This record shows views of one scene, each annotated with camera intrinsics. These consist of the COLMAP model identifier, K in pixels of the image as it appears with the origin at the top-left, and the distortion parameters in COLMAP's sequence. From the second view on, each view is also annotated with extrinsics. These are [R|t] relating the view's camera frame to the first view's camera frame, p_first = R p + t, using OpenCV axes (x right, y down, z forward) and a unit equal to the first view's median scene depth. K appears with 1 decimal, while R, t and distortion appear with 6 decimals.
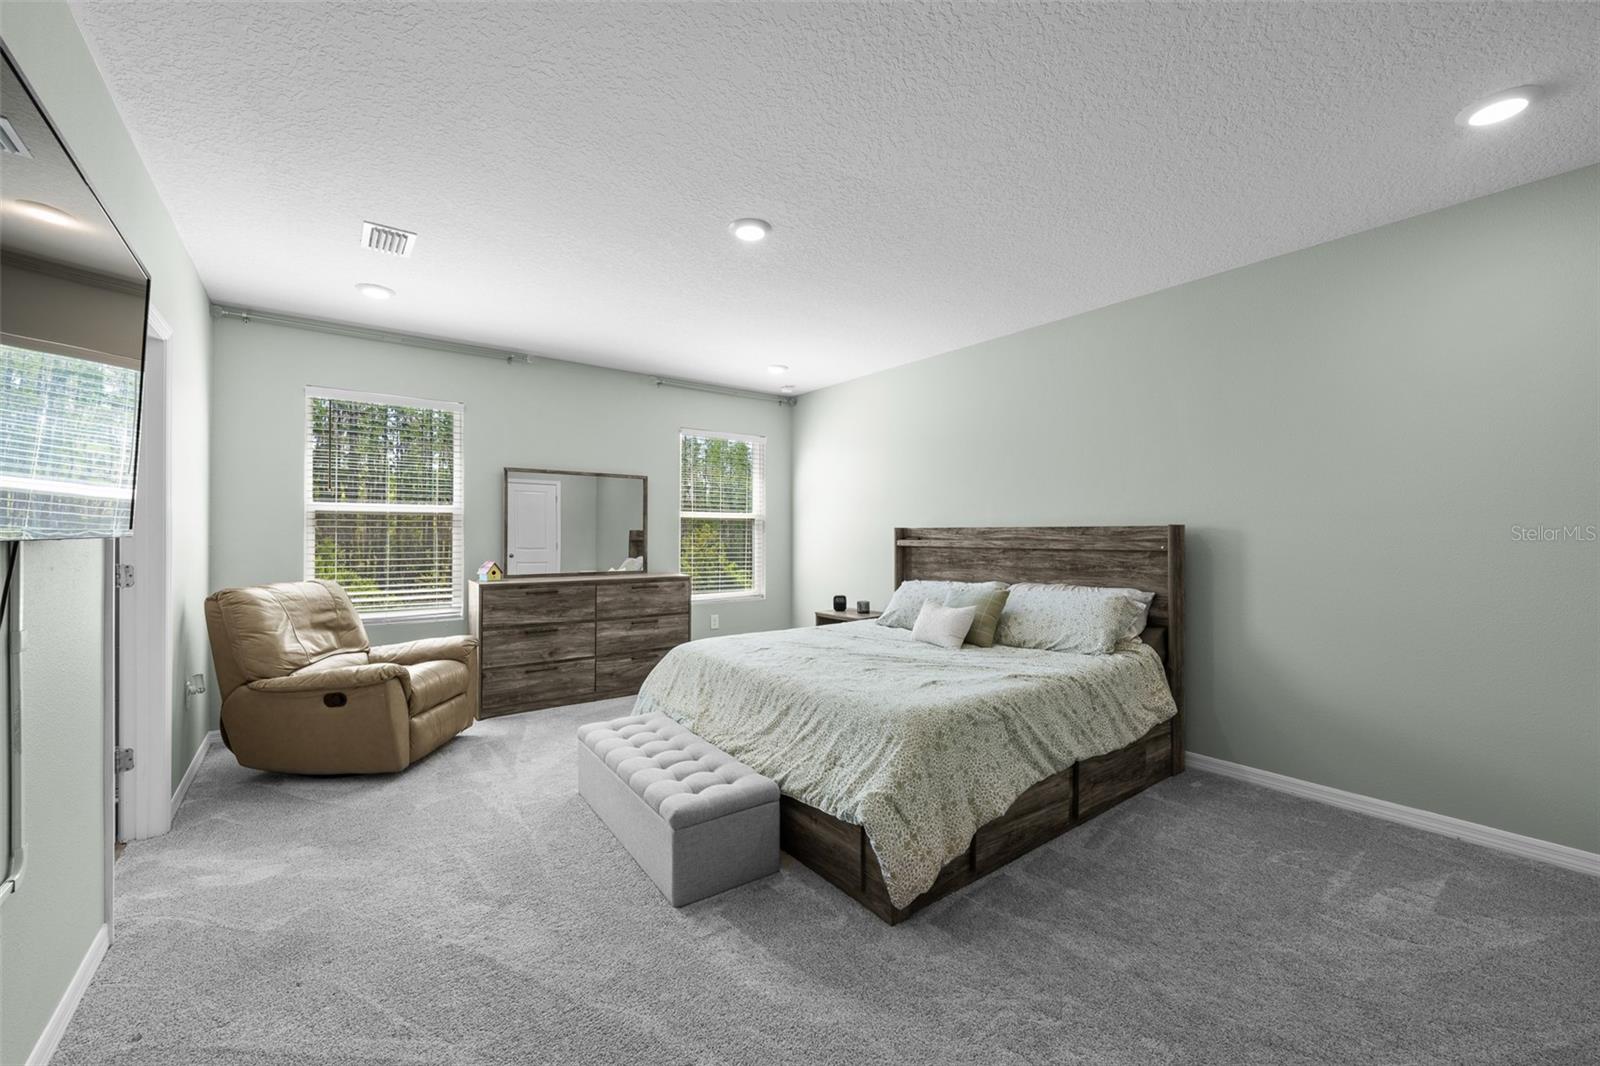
lens RADIAL K [[638.3, 0, 788.1], [0, 638.3, 523.3], [0, 0, 1]] dist [-0.003236, 0.001124]
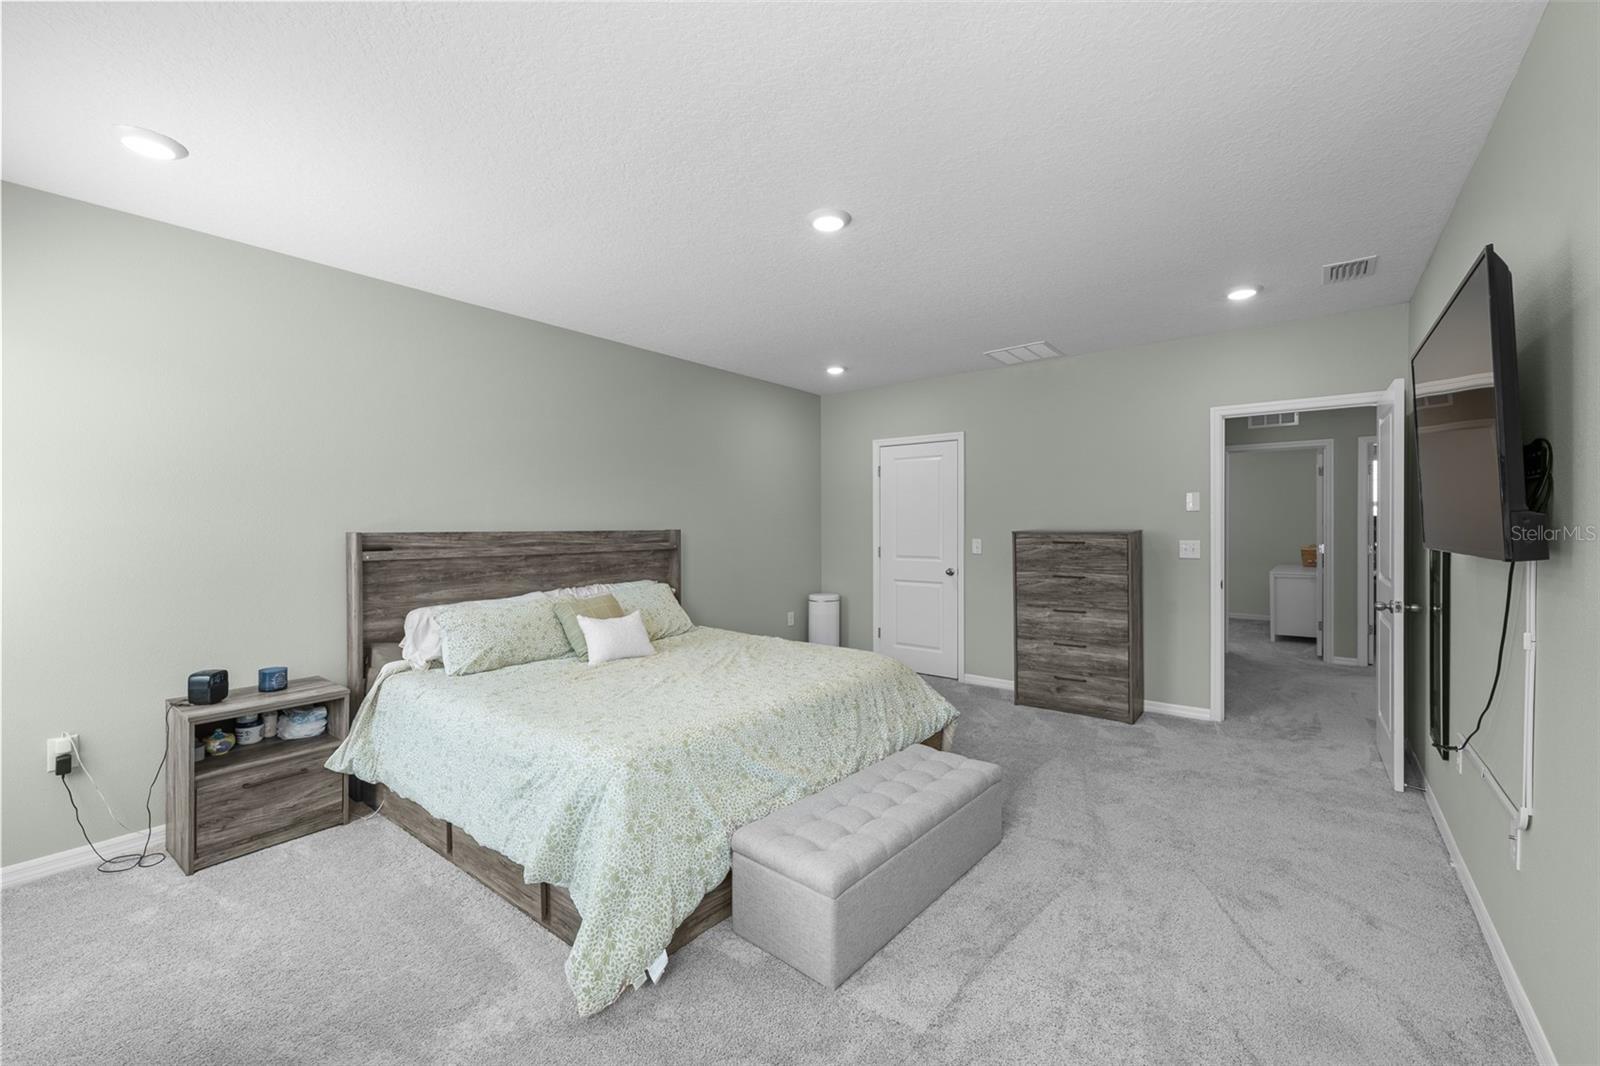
lens RADIAL K [[638.3, 0, 789.4], [0, 638.3, 536.7], [0, 0, 1]] dist [-0.003236, 0.001124]
pose [[-0.240440, -0.003639, 0.970657, -0.612956], [-0.001645, 0.999993, 0.003341, 0.010007], [-0.970663, -0.000793, -0.240444, 0.840212]]
